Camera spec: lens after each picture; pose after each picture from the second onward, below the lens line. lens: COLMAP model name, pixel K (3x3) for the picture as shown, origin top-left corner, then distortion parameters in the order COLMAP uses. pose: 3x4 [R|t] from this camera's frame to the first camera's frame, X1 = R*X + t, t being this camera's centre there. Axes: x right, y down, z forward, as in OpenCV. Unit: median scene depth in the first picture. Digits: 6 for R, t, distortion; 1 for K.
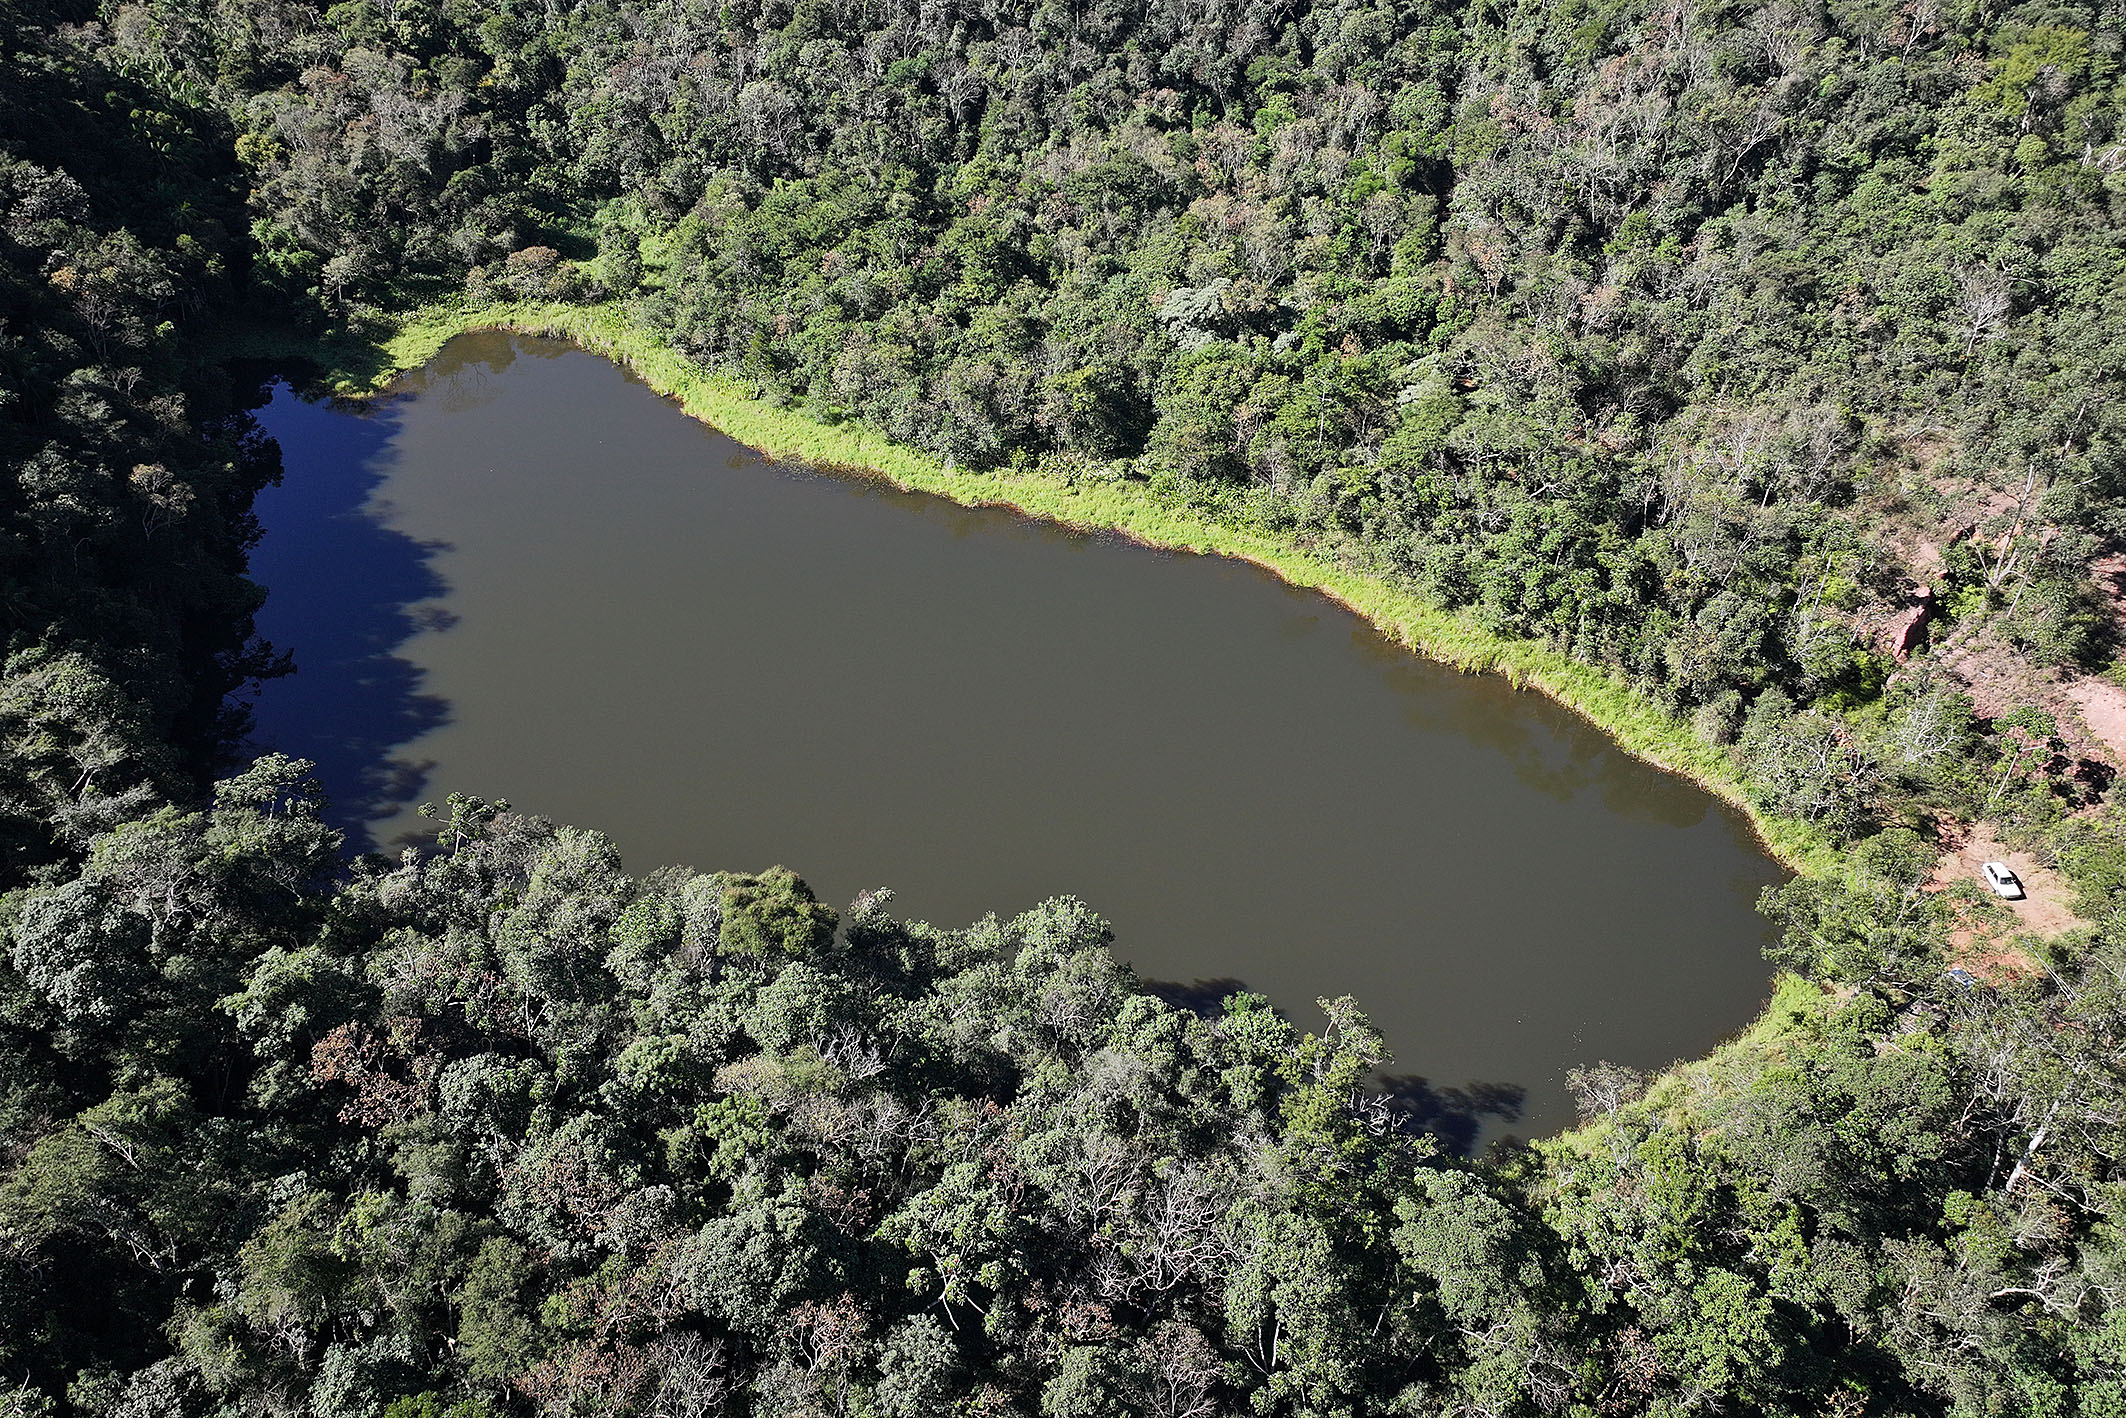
lens RADIAL K [[1487.5, 0, 999.5], [0, 1487.5, 597.5], [0, 0, 1]] dist [0.009940, -0.001057]
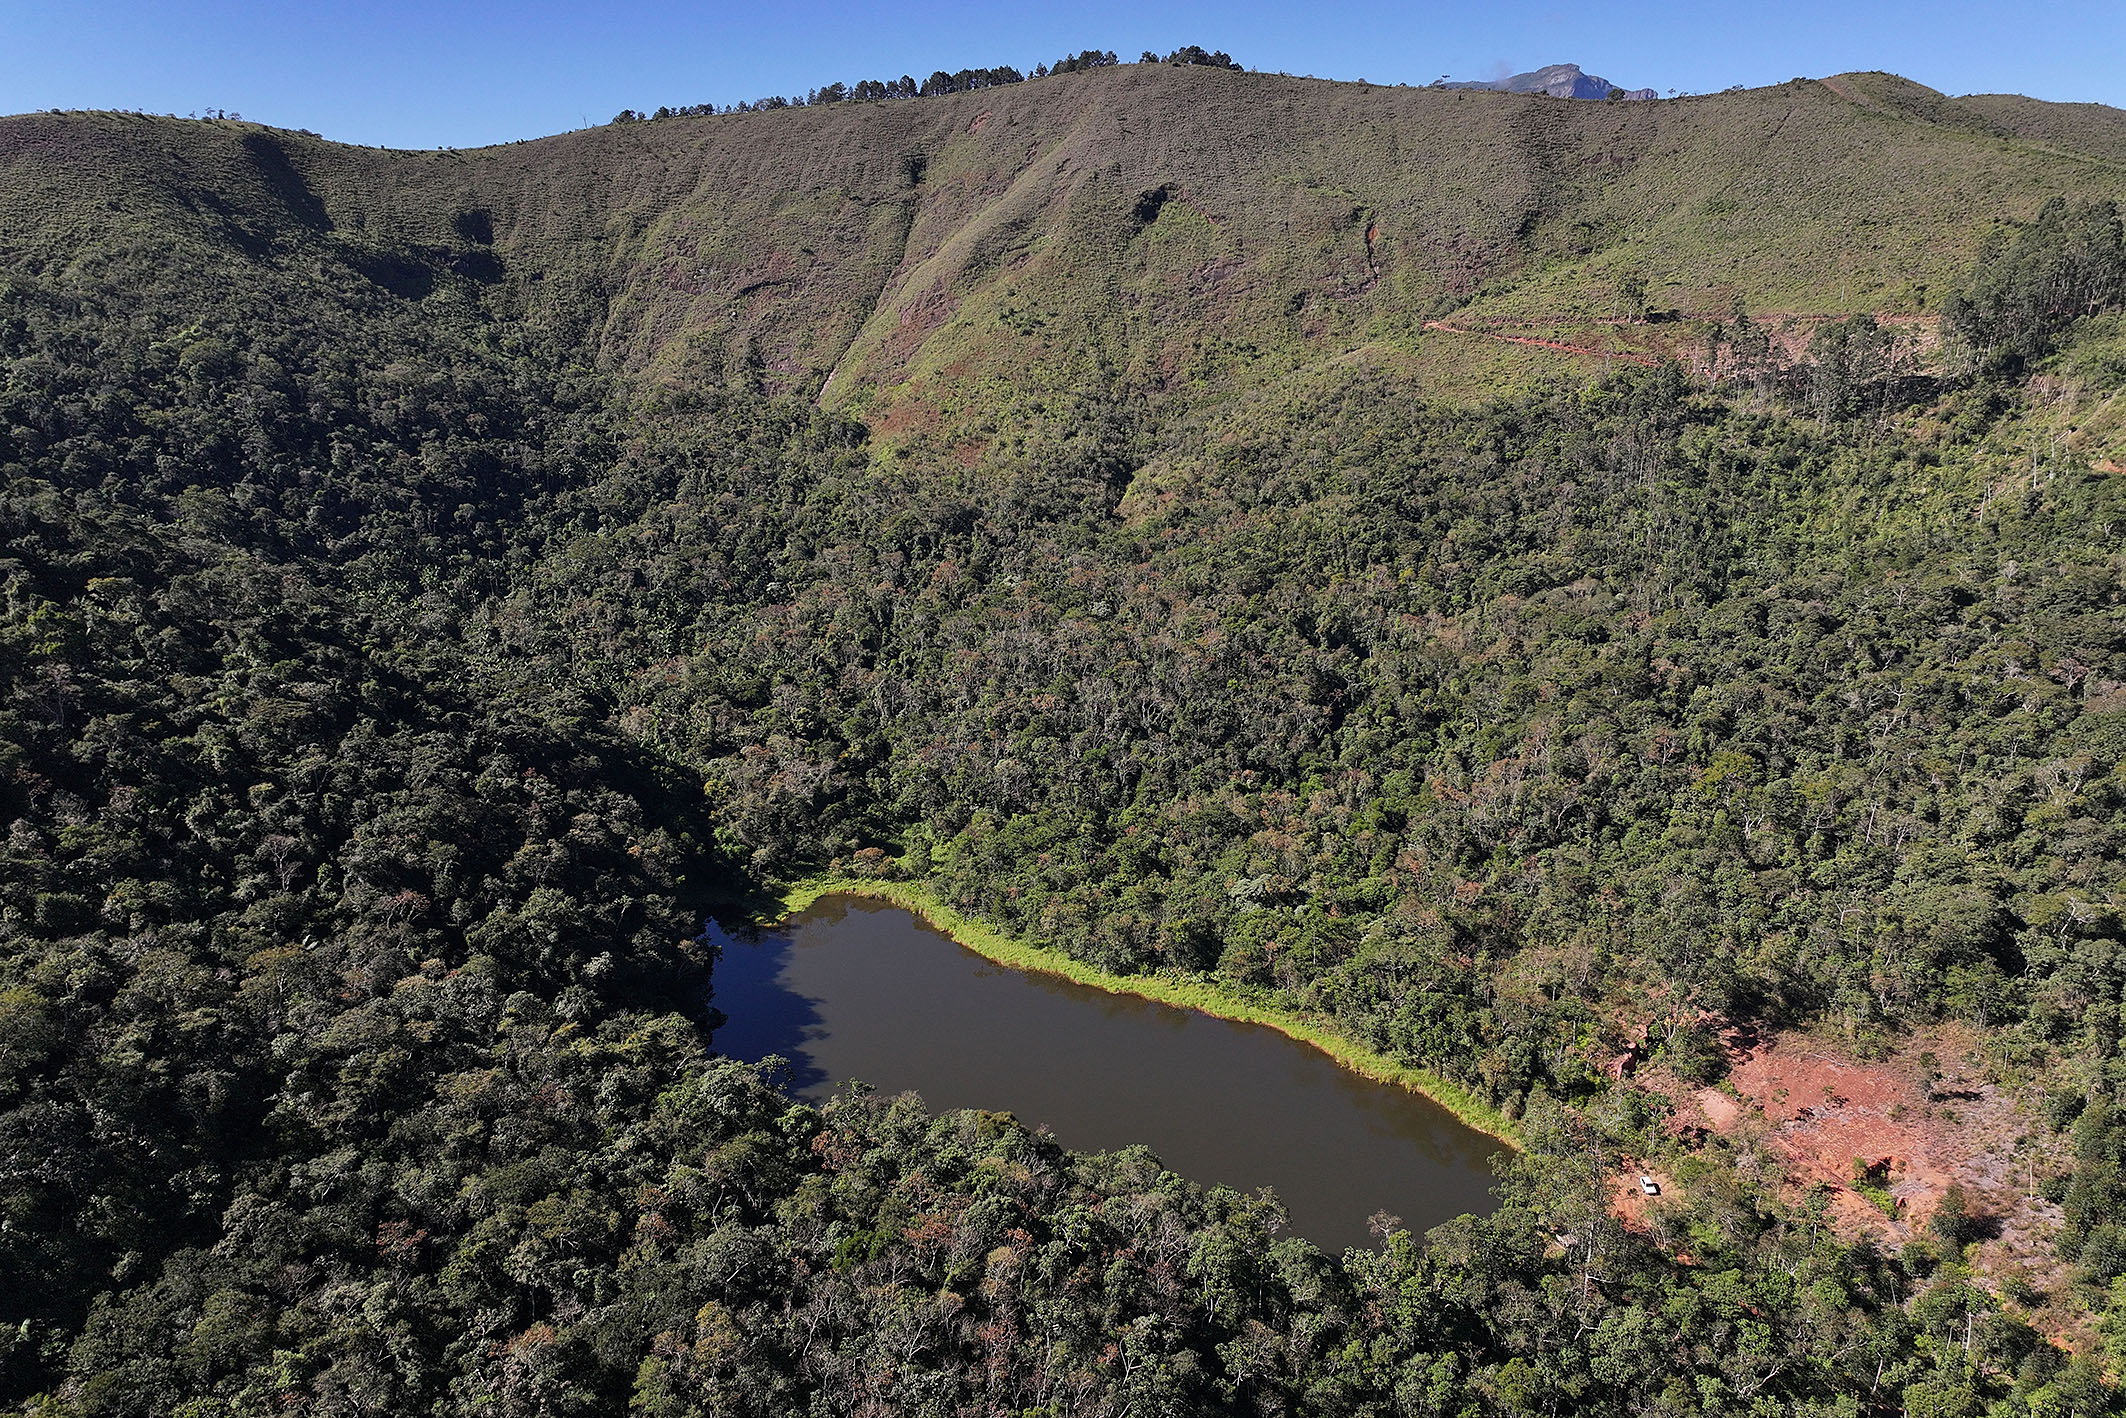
lens RADIAL K [[1504.3, 0, 1063.2], [0, 1504.3, 785.5], [0, 0, 1]] dist [-0.004052, 0.022709]
pose [[0.994957, 0.028179, -0.096265, 0.076299], [-0.056395, 0.950828, -0.304541, 0.225870], [0.082950, 0.308434, 0.947622, -0.686586]]
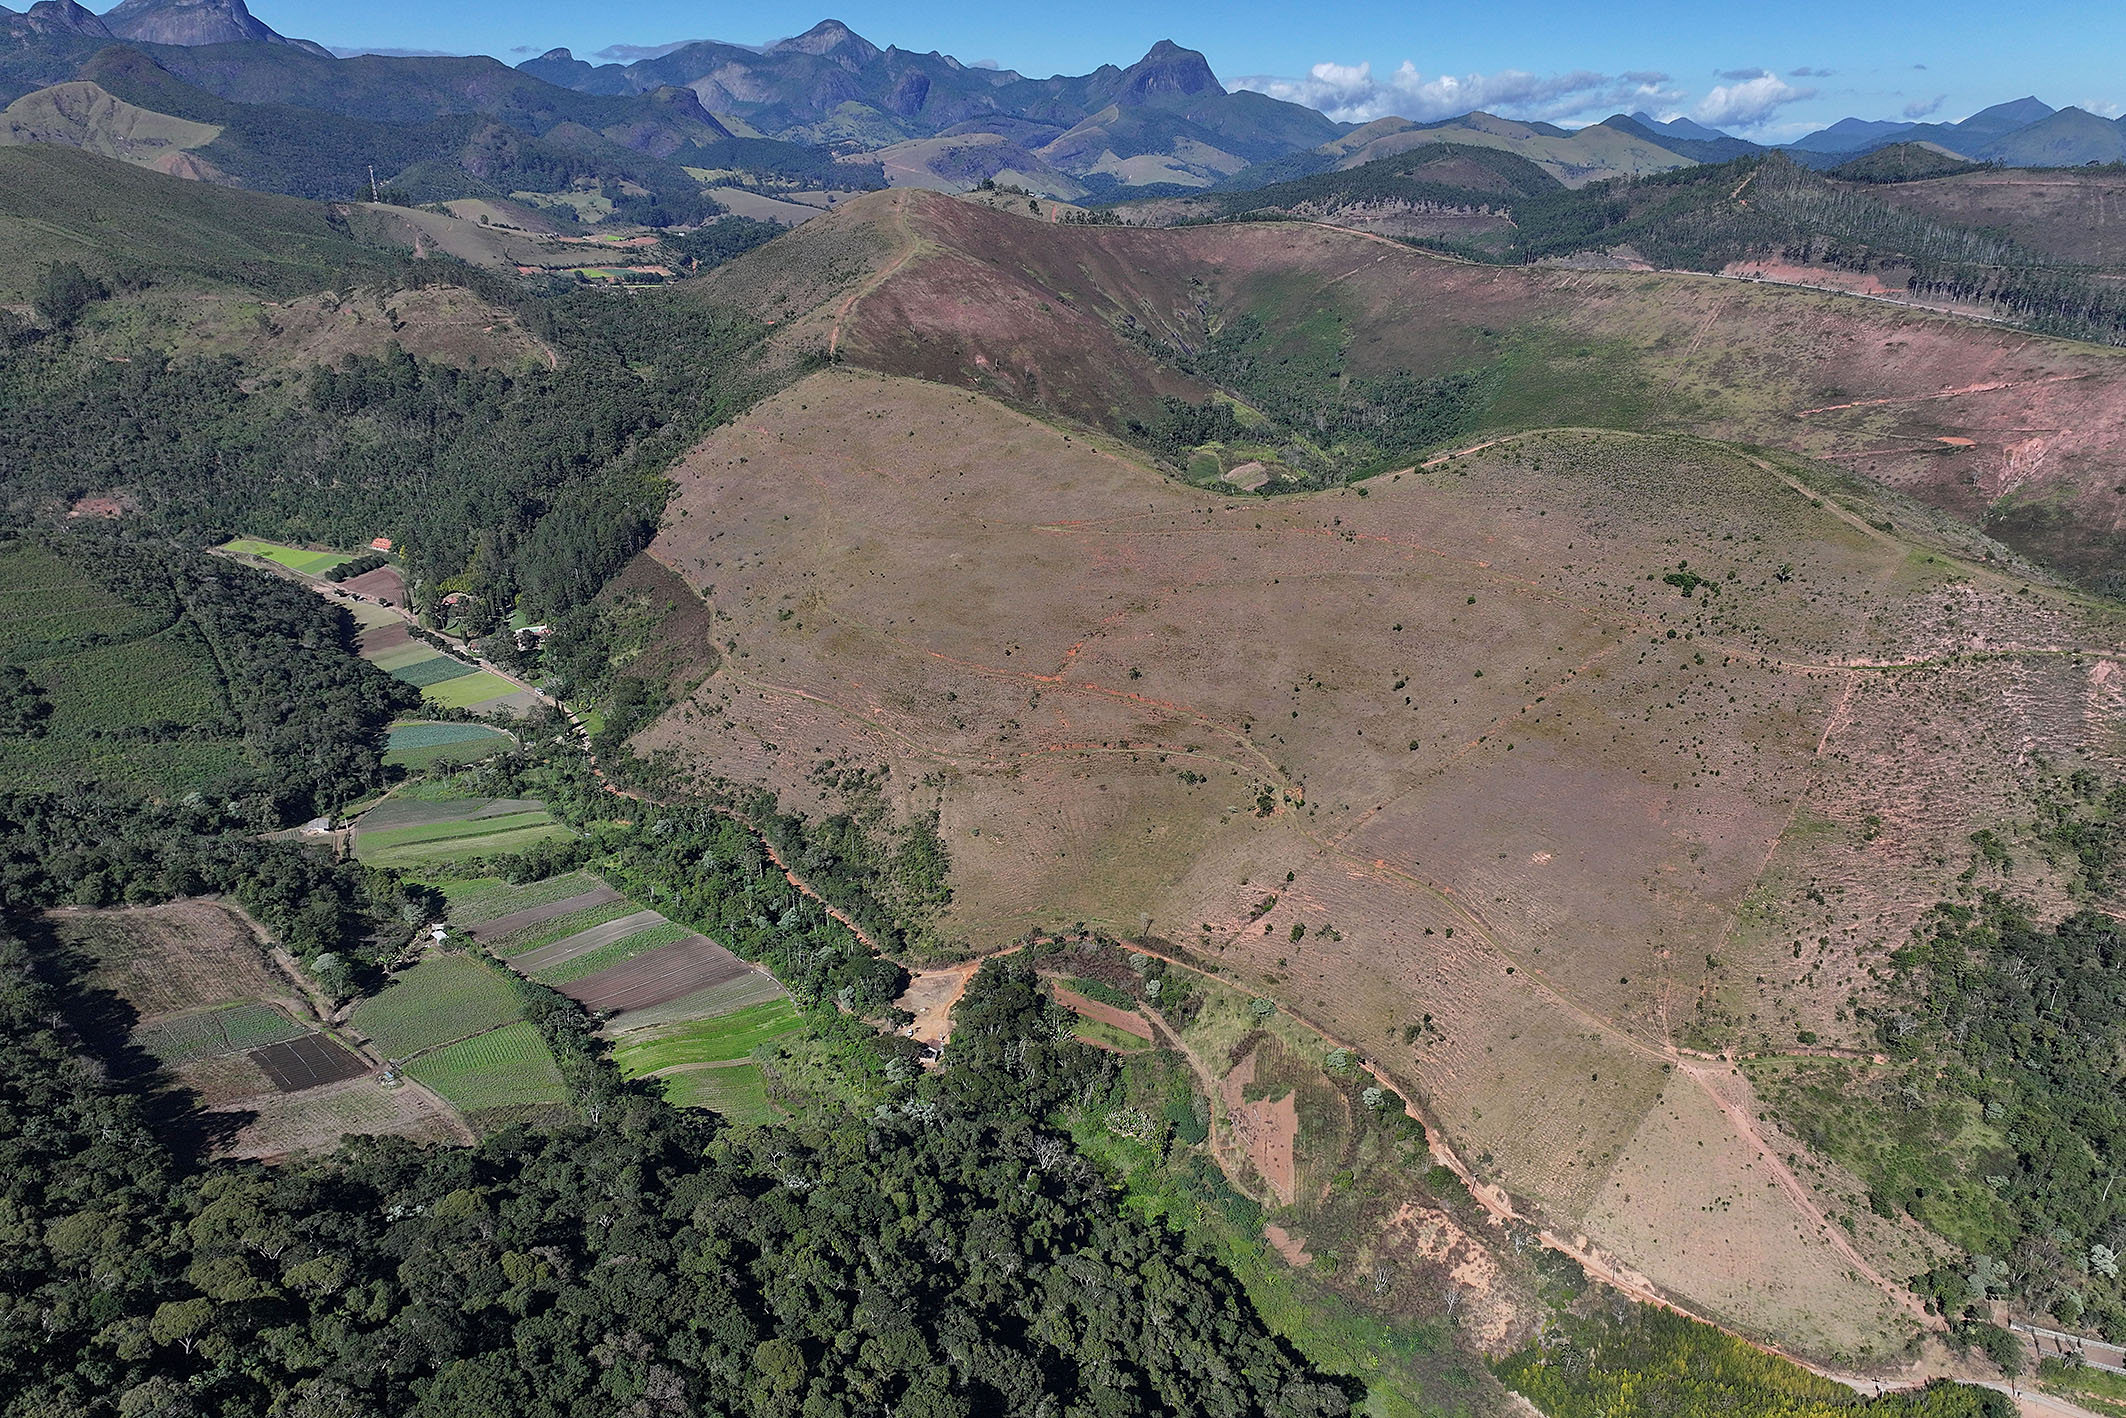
lens RADIAL K [[1554.2, 0, 1106.5], [0, 1554.2, 788.8], [0, 0, 1]] dist [0.002314, 0.008871]
pose [[0.542256, -0.338655, 0.768941, -2.600017], [0.488728, 0.871555, 0.039197, 2.981912], [-0.683449, 0.354548, 0.638116, -6.149786]]
